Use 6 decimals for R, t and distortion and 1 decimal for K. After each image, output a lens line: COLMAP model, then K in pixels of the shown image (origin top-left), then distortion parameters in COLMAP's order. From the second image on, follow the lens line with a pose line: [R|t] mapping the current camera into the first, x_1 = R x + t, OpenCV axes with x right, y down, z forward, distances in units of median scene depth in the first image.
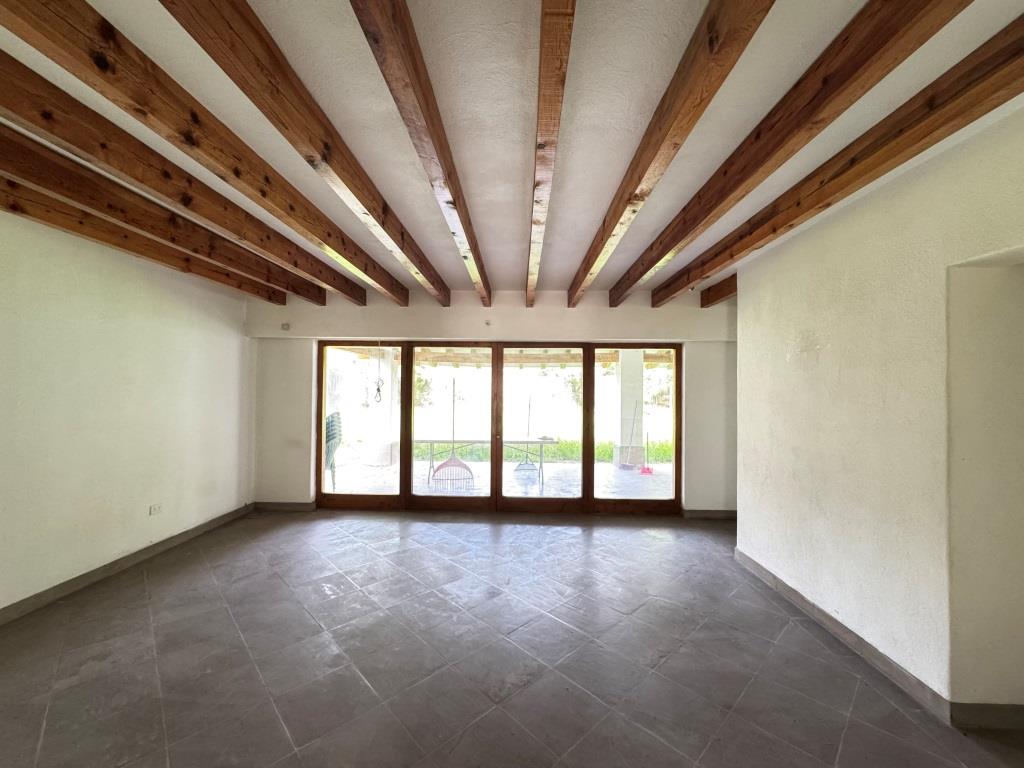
lens RADIAL K [[412.2, 0, 512.8], [0, 412.2, 383.1], [0, 0, 1]] dist [-0.002564, 0.000492]
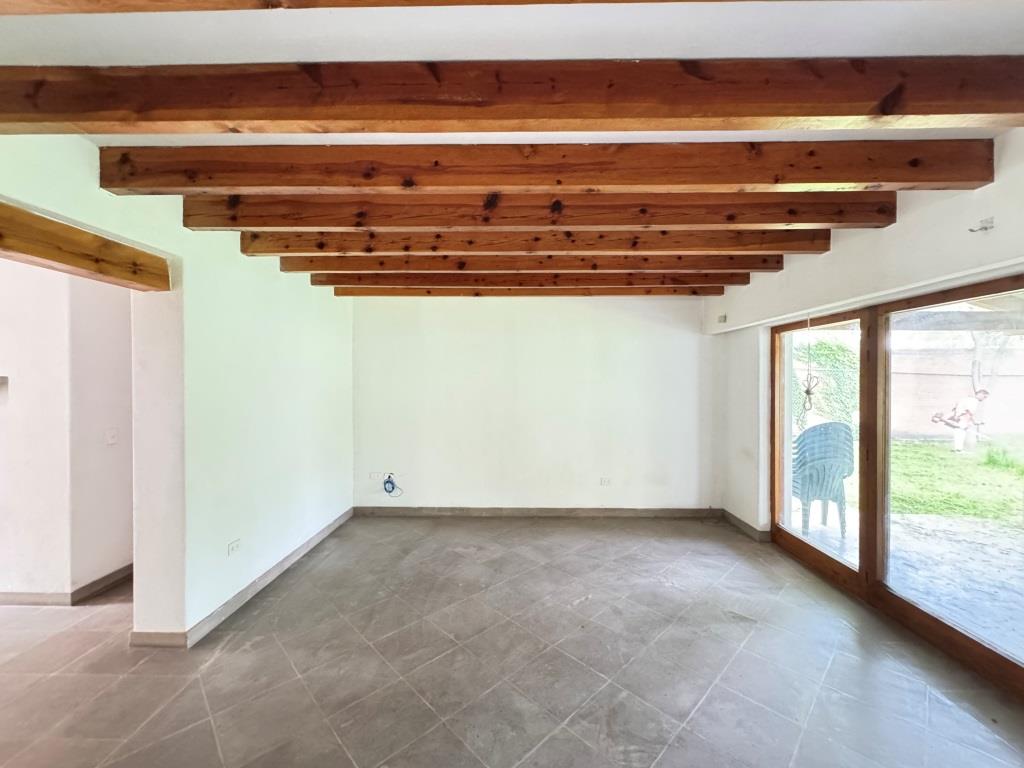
lens RADIAL K [[412.2, 0, 506.9], [0, 412.2, 384.7], [0, 0, 1]] dist [-0.002564, 0.000492]
pose [[-0.009732, 0.001507, -0.999952, 0.433003], [0.016018, 0.999871, 0.001351, -0.005022], [0.999824, -0.016004, -0.009755, 0.712808]]
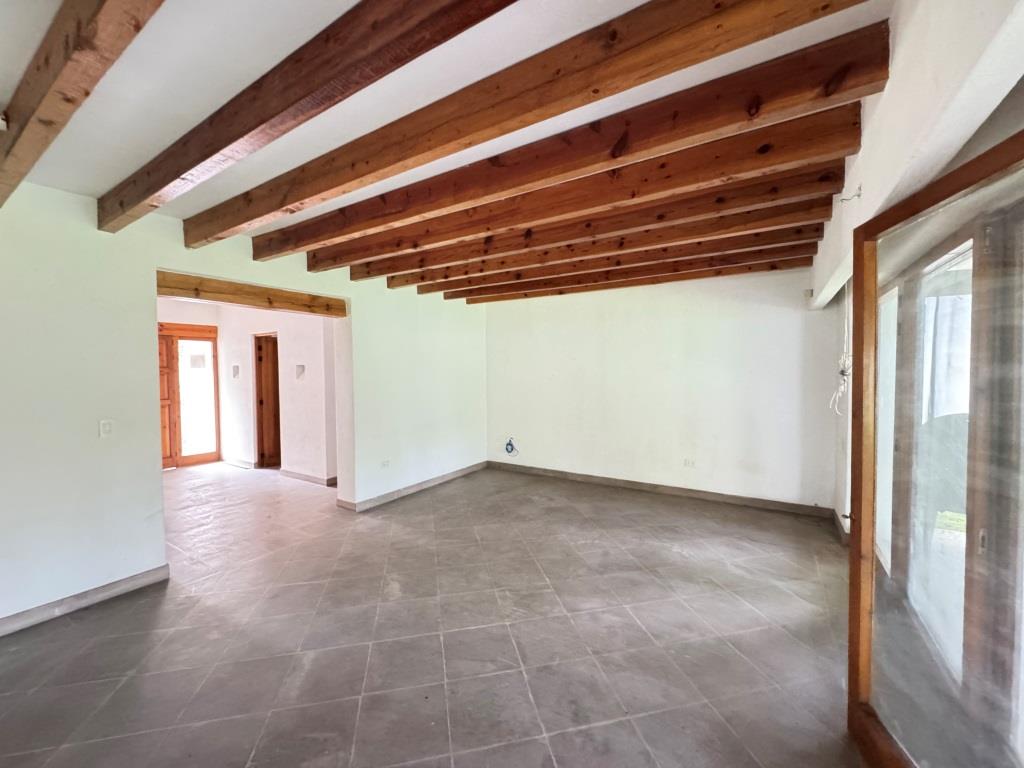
lens RADIAL K [[412.2, 0, 507.3], [0, 412.2, 384.5], [0, 0, 1]] dist [-0.002564, 0.000492]
pose [[-0.533638, 0.025123, -0.845340, 0.557056], [0.015232, 0.999682, 0.020094, 0.019234], [0.845576, -0.002153, -0.533851, 1.218735]]
